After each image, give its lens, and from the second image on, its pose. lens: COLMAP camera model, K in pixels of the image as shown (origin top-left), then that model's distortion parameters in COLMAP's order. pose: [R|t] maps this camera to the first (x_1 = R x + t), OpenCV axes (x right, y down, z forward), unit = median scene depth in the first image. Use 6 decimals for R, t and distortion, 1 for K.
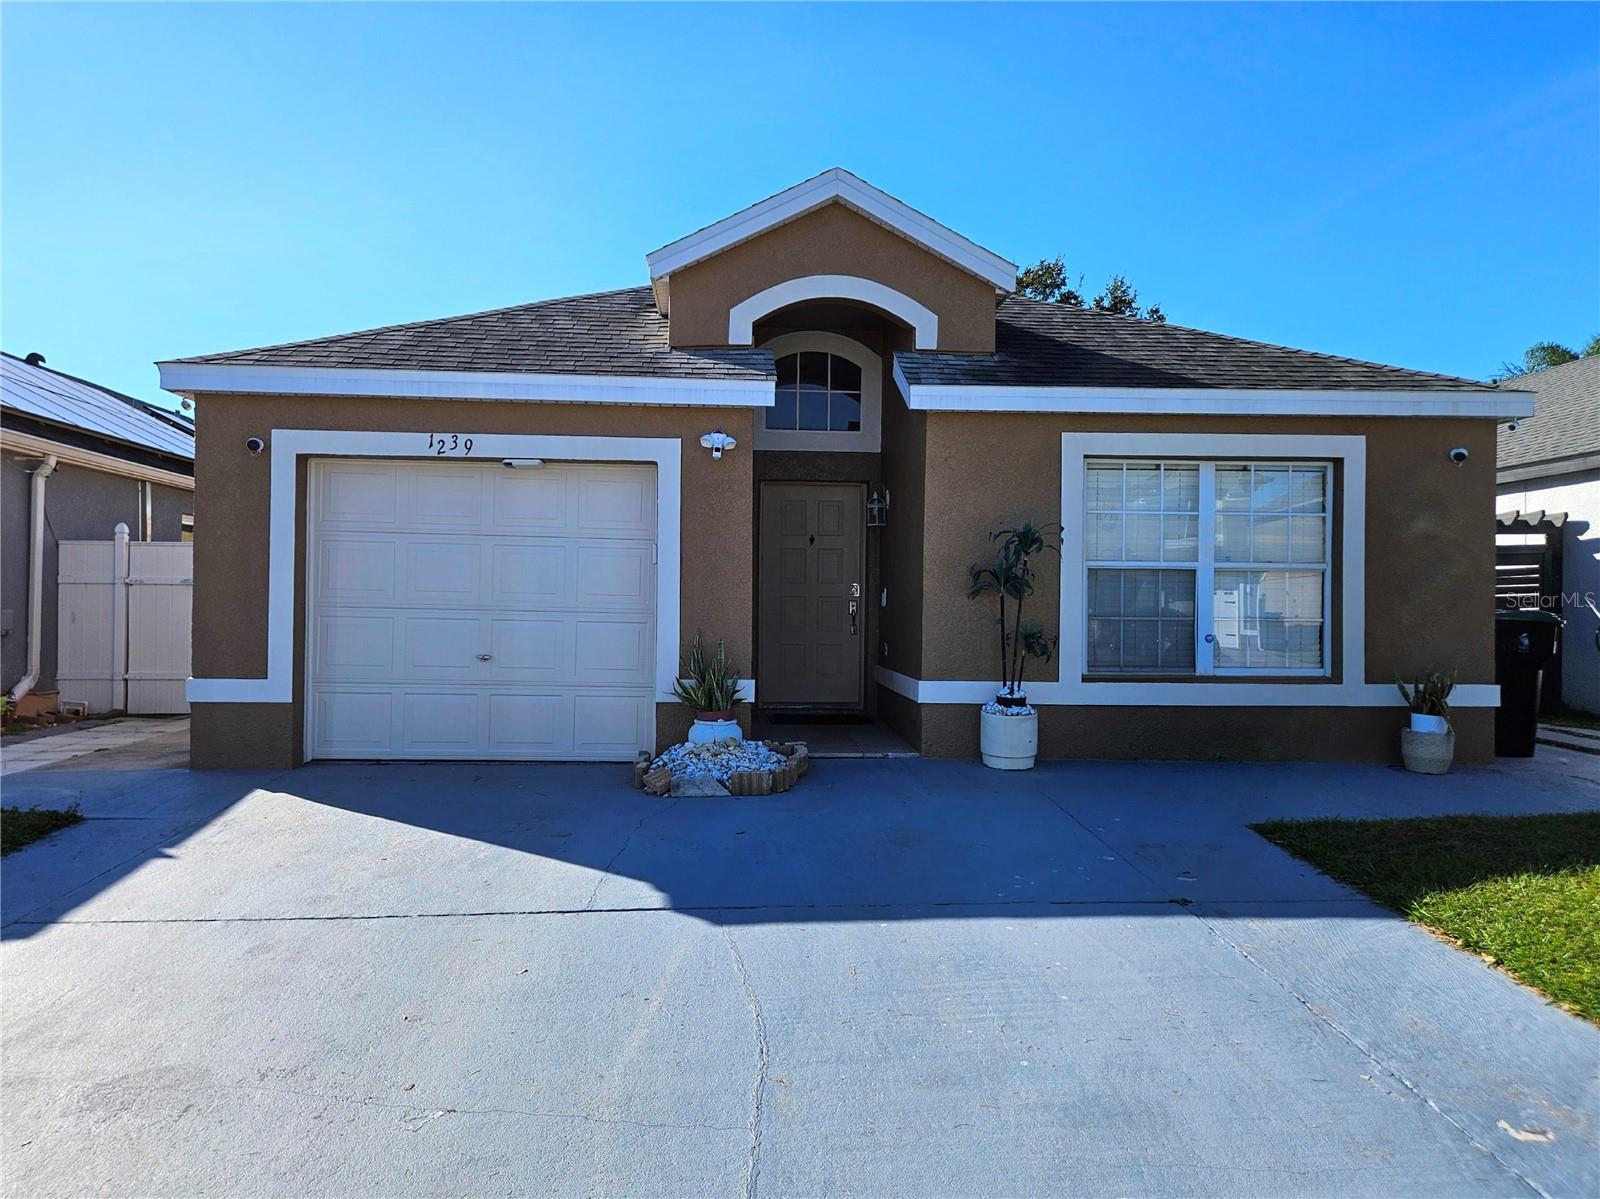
lens RADIAL K [[1368.3, 0, 808.6], [0, 1368.3, 599.9], [0, 0, 1]] dist [0.073377, 0.001654]
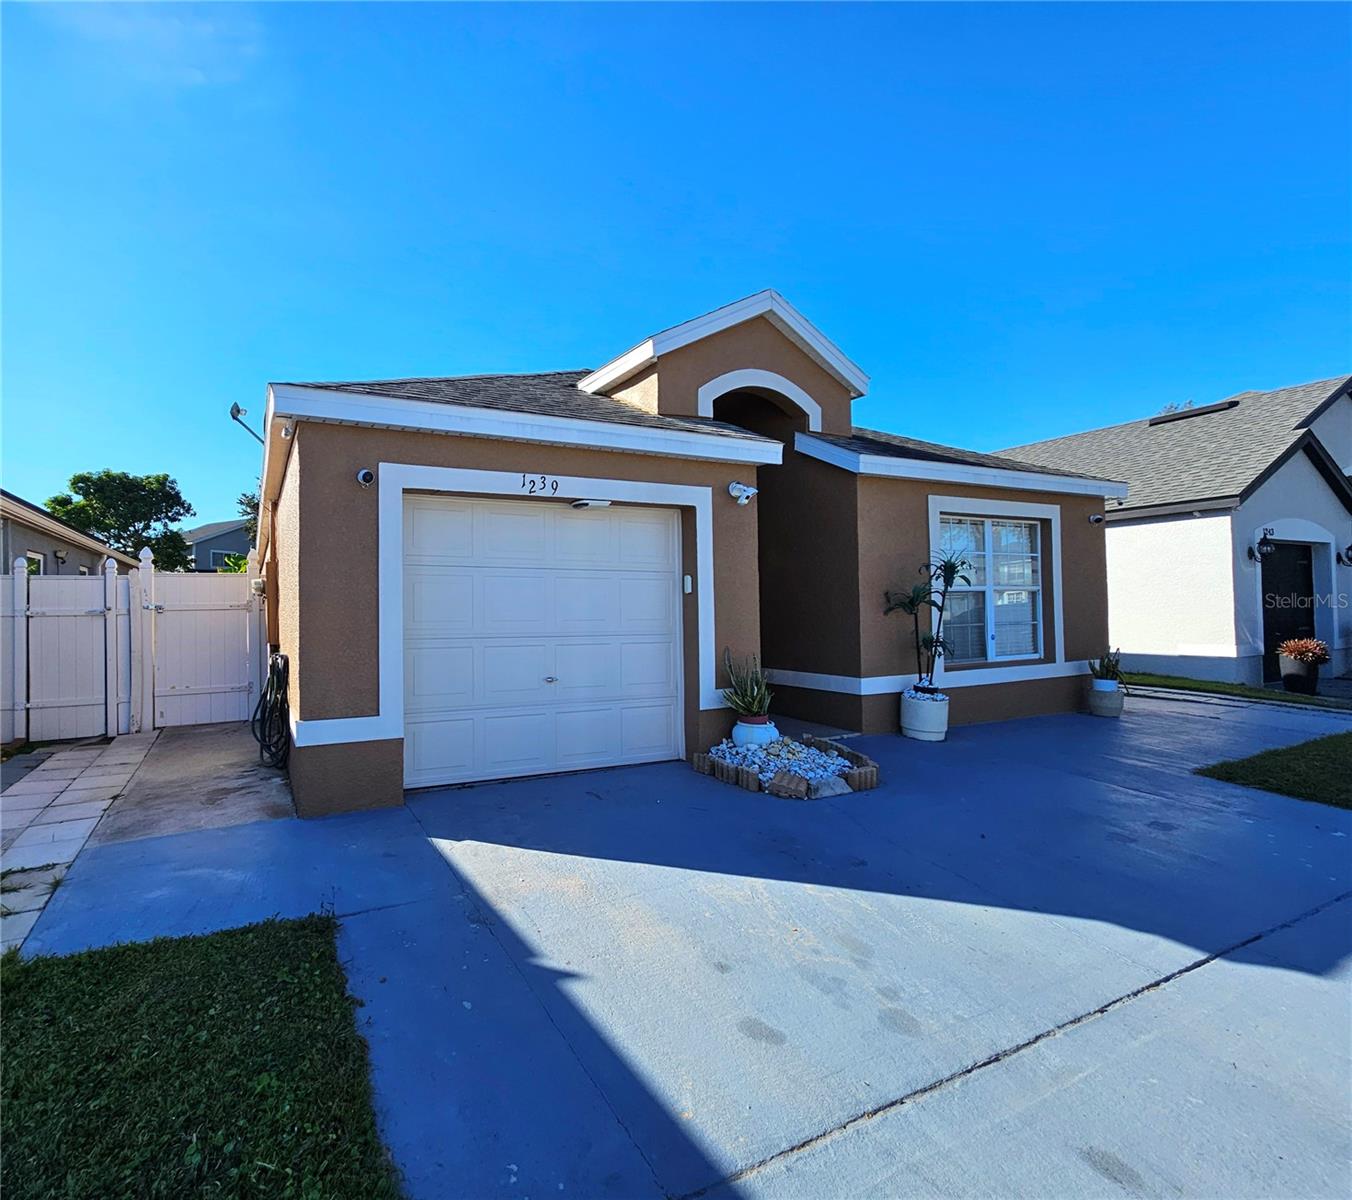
lens RADIAL K [[783.9, 0, 668.3], [0, 783.9, 592.6], [0, 0, 1]] dist [0.004863, 0.000431]
pose [[0.919250, -0.013510, 0.393442, -0.386173], [0.019402, 0.999751, -0.011002, -0.018655], [-0.393196, 0.017747, 0.919284, 0.374504]]
